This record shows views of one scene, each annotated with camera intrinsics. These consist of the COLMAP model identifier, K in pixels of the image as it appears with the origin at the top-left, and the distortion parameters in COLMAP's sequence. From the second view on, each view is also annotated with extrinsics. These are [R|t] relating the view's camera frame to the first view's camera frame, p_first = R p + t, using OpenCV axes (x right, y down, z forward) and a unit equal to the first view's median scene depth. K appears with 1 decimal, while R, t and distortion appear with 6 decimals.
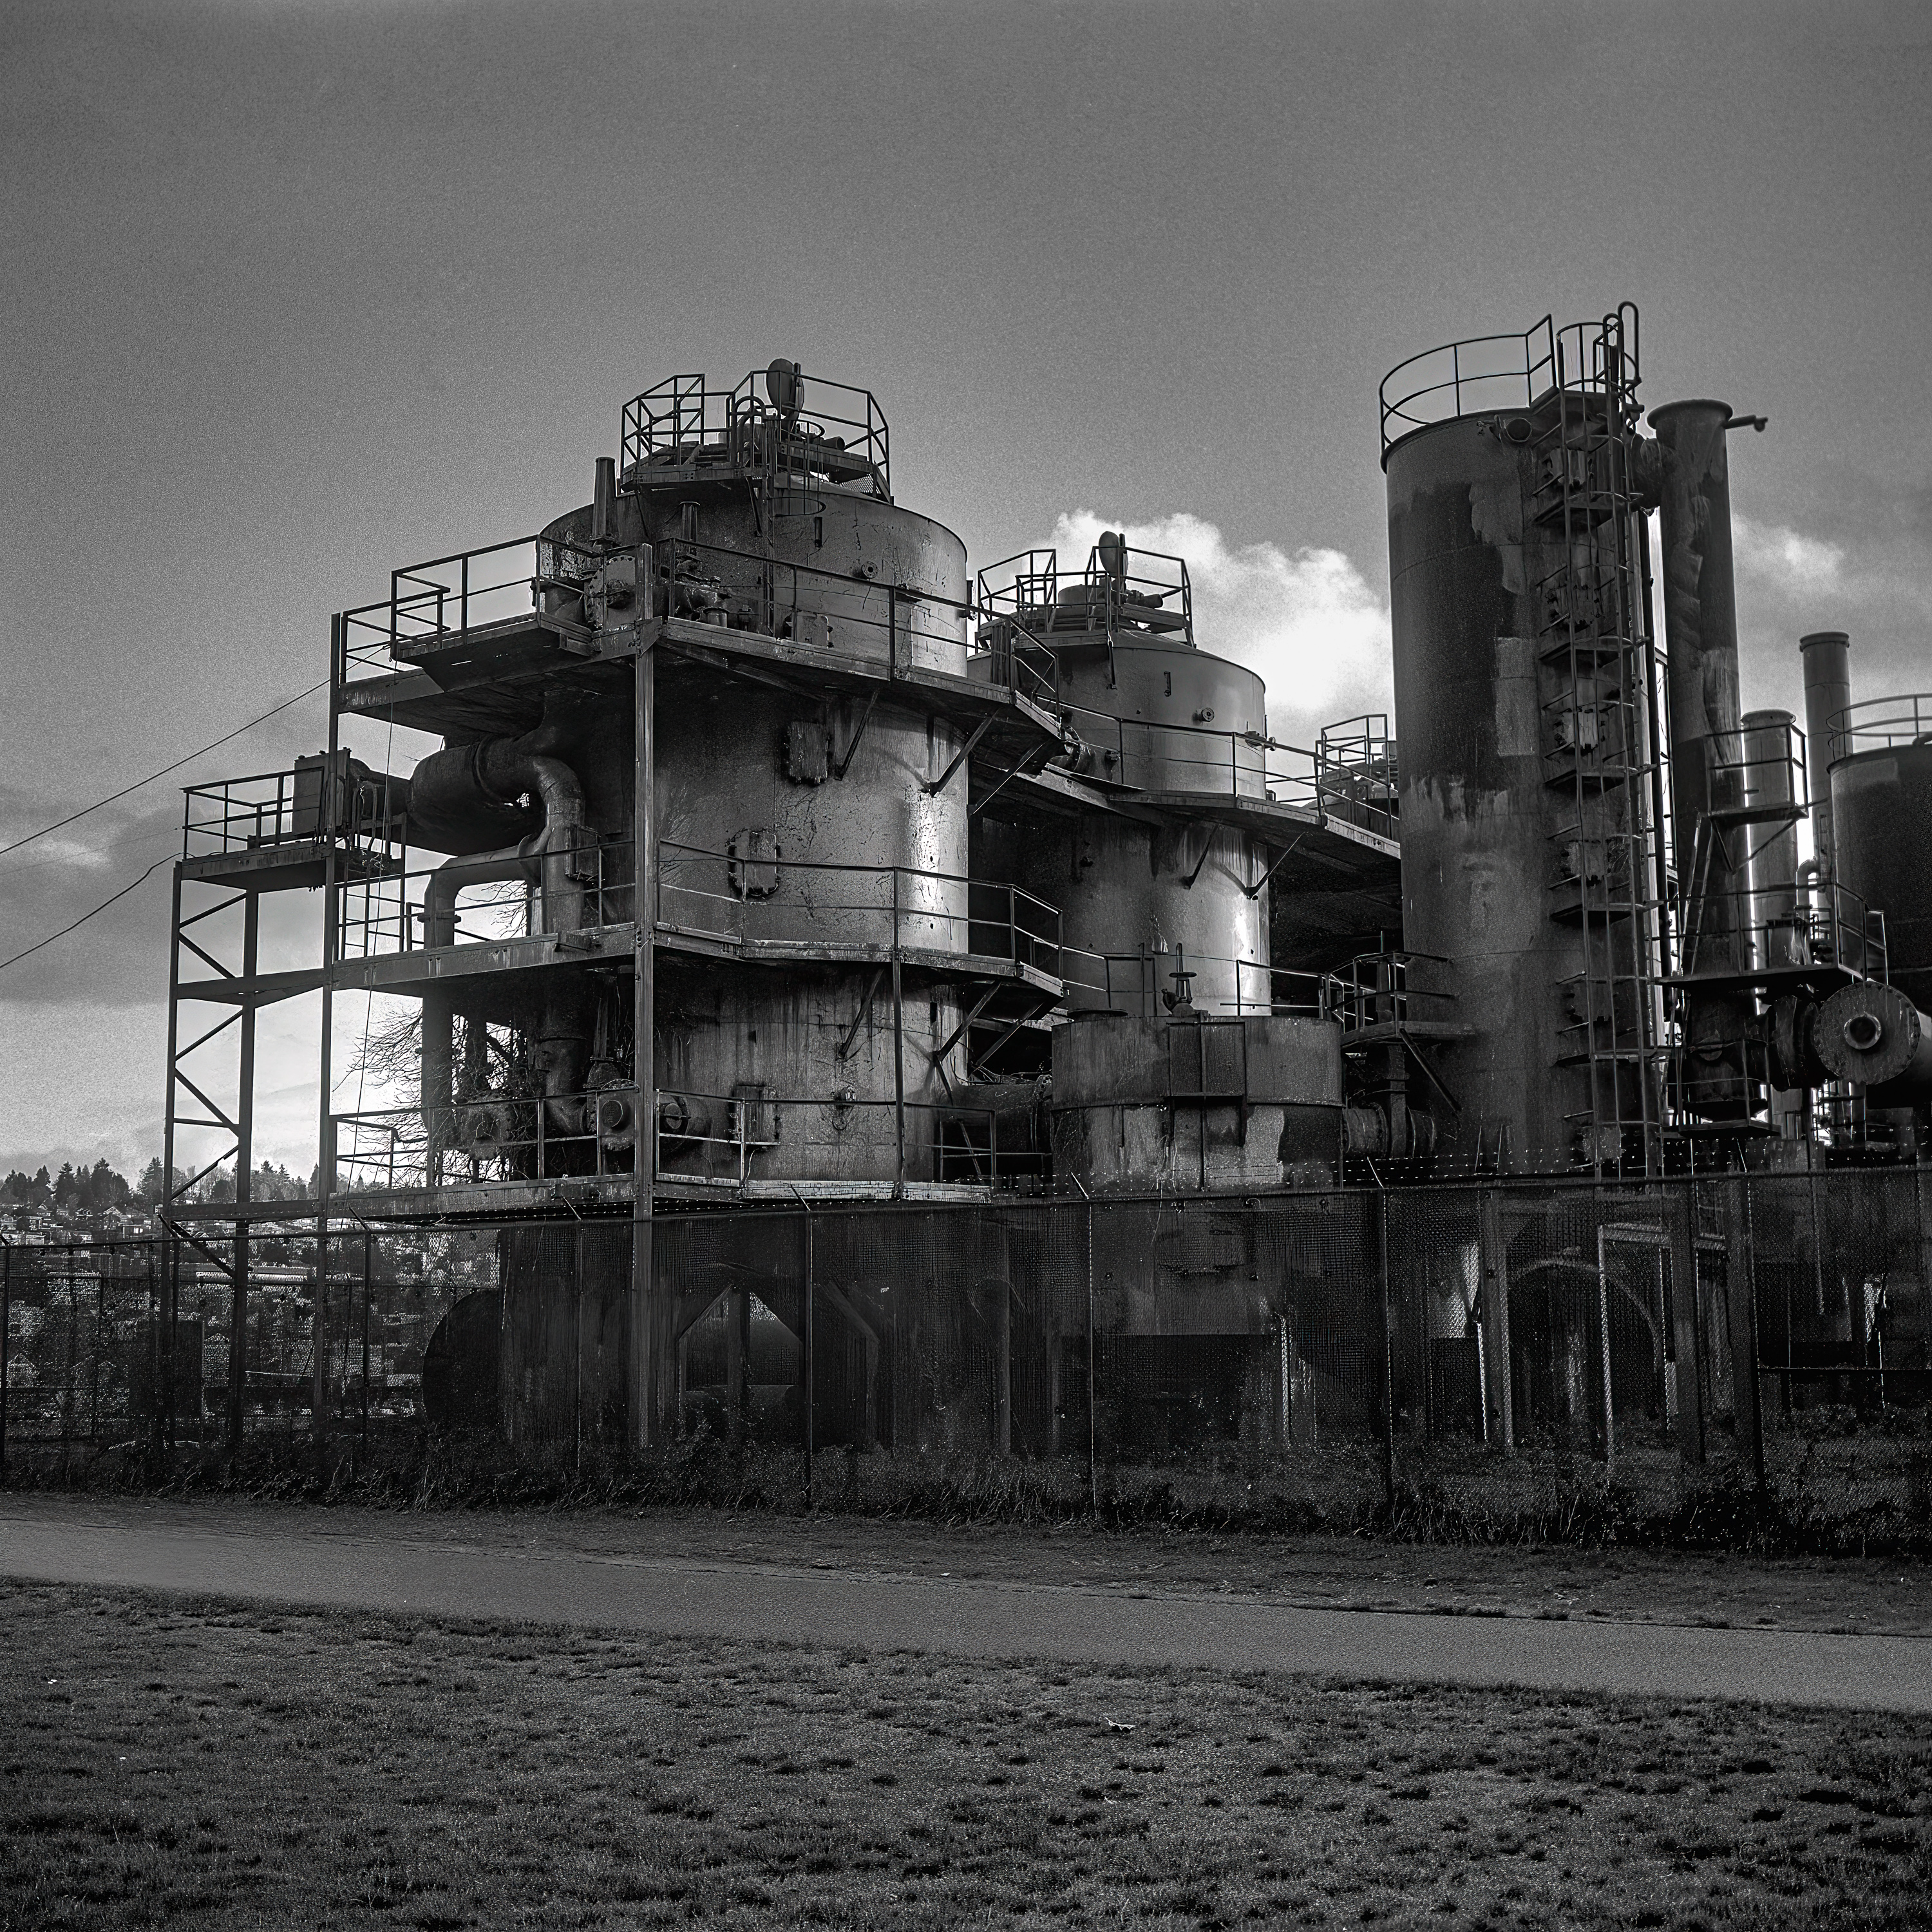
lens RADIAL K [[2768.6, 0, 966.0], [0, 2768.6, 966.0], [0, 0, 1]] dist [-0.021872, -0.013789]
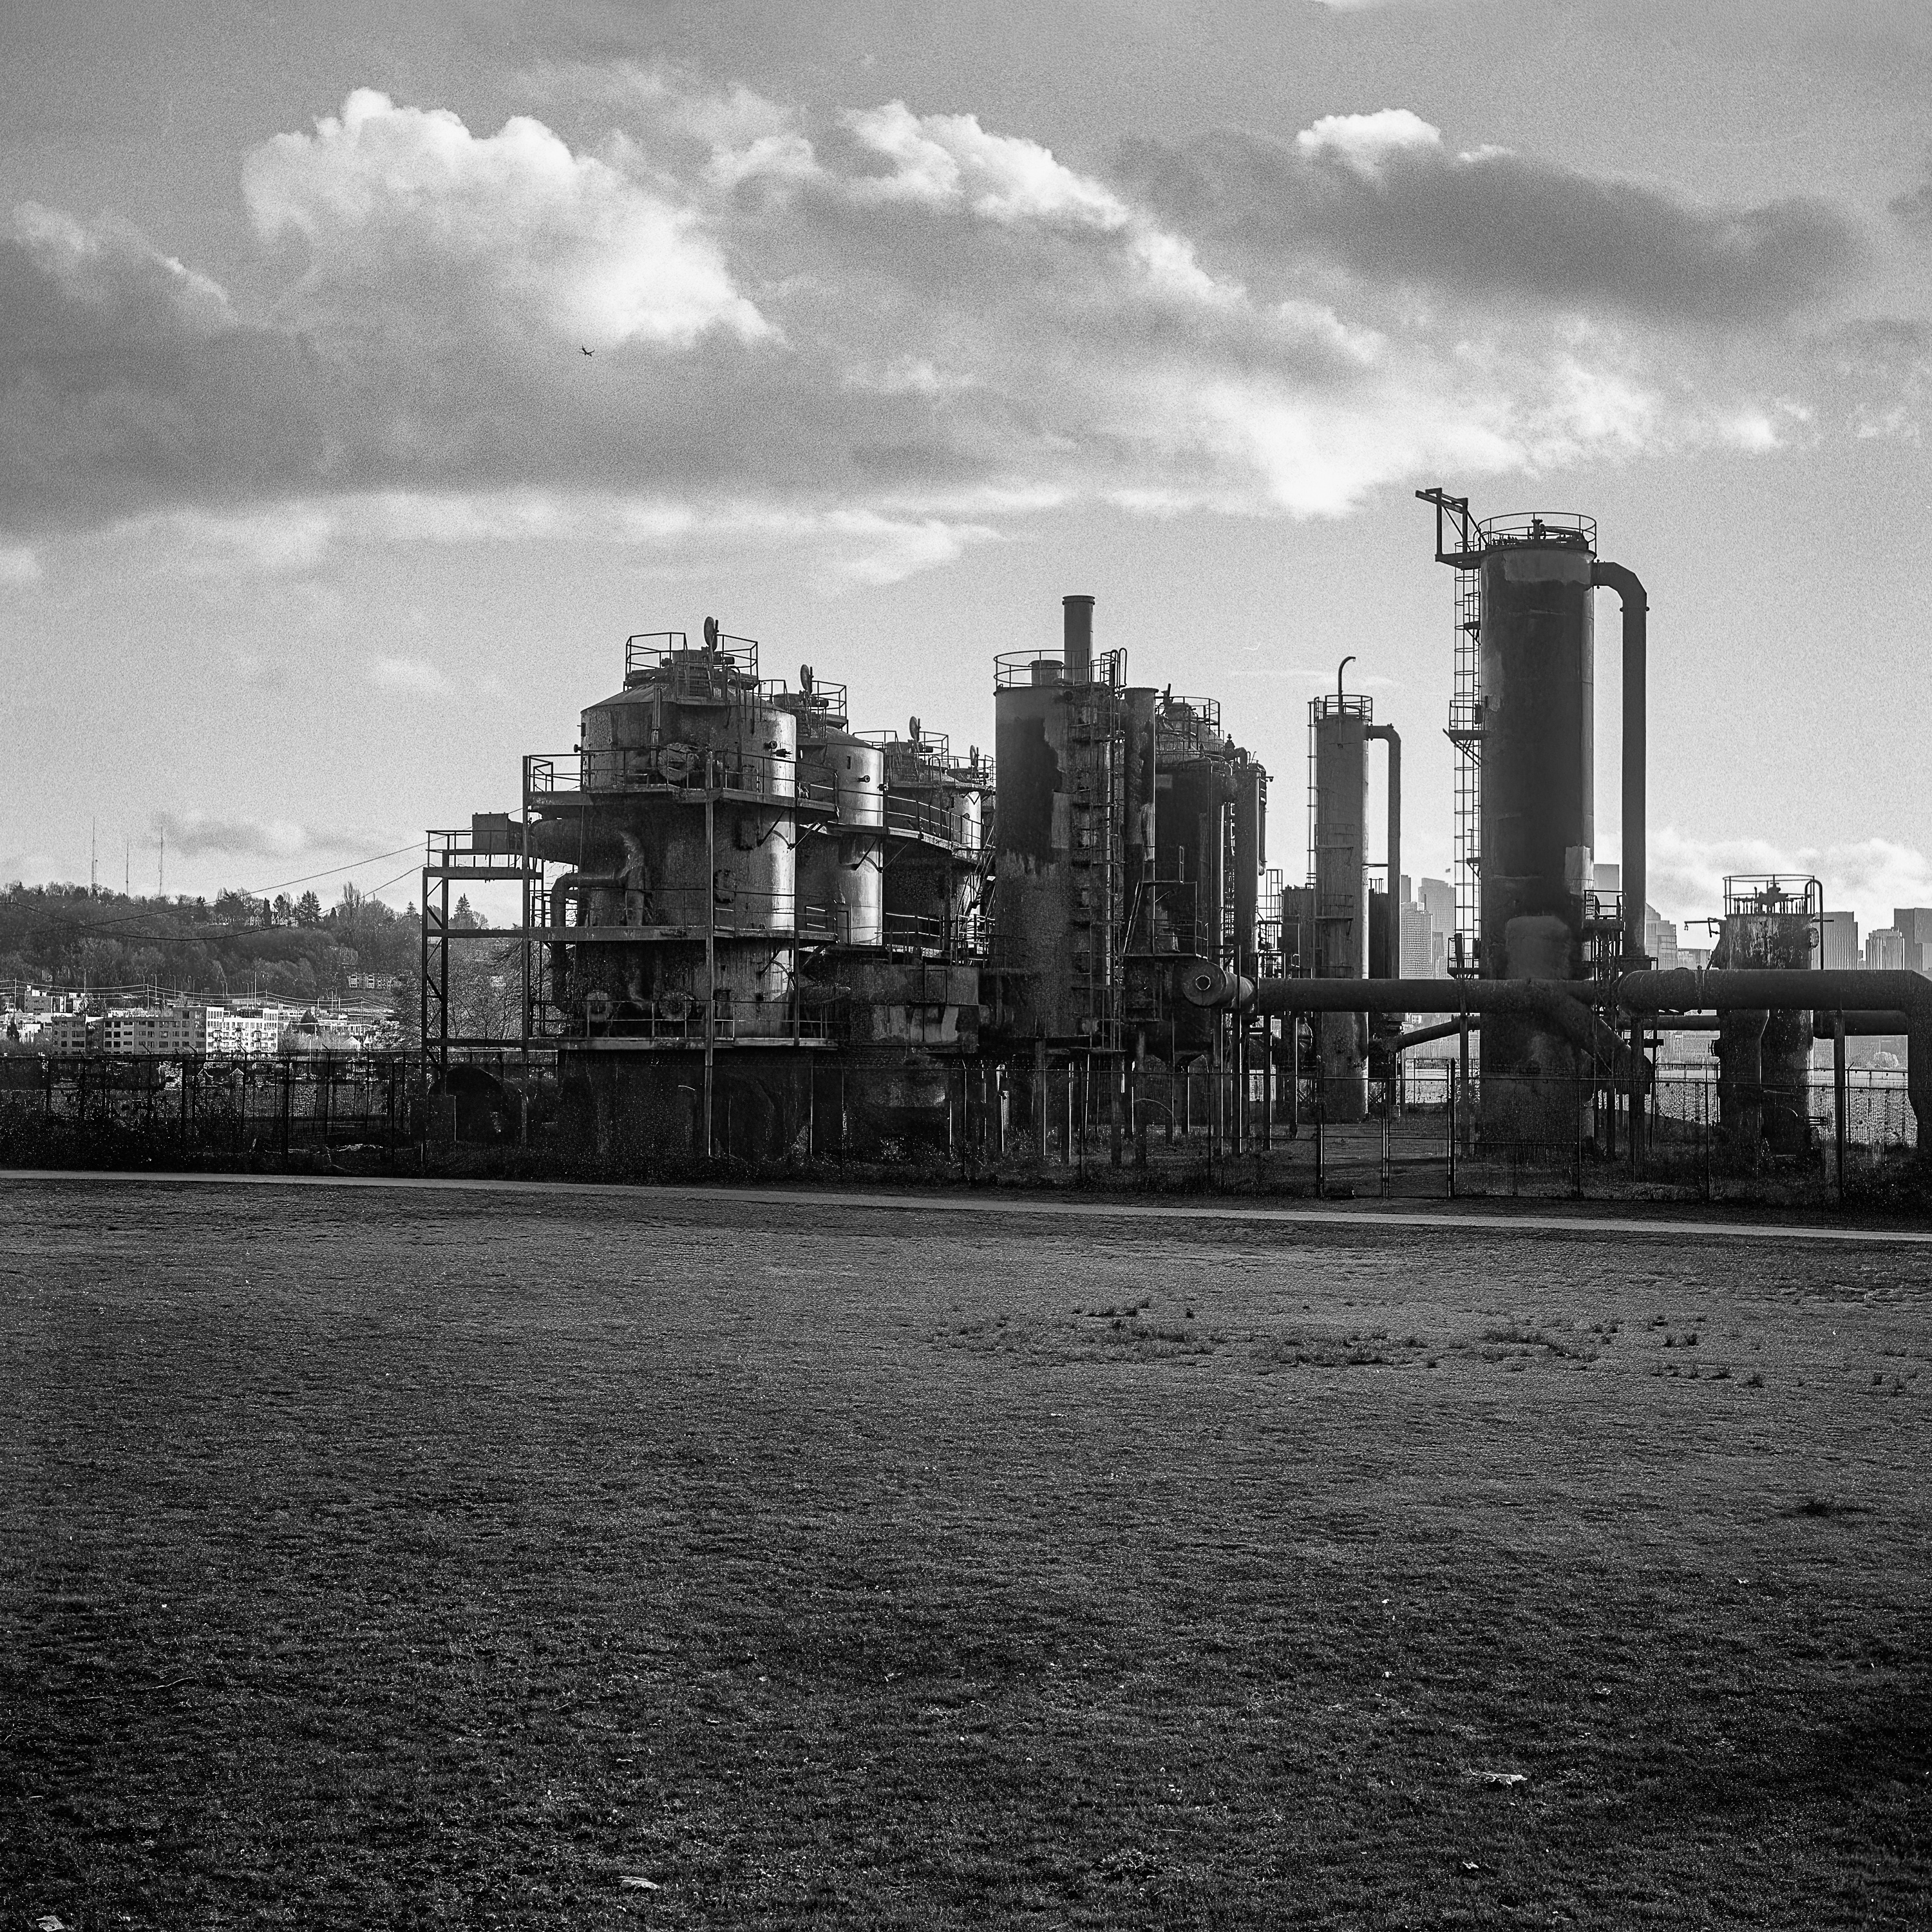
lens RADIAL K [[3124.1, 0, 966.0], [0, 3124.1, 966.0], [0, 0, 1]] dist [0.020481, 0.037893]
pose [[0.942956, 0.023224, 0.332107, -0.709147], [-0.062557, 0.992155, 0.108238, -0.251898], [-0.326988, -0.122839, 0.937011, -1.345420]]
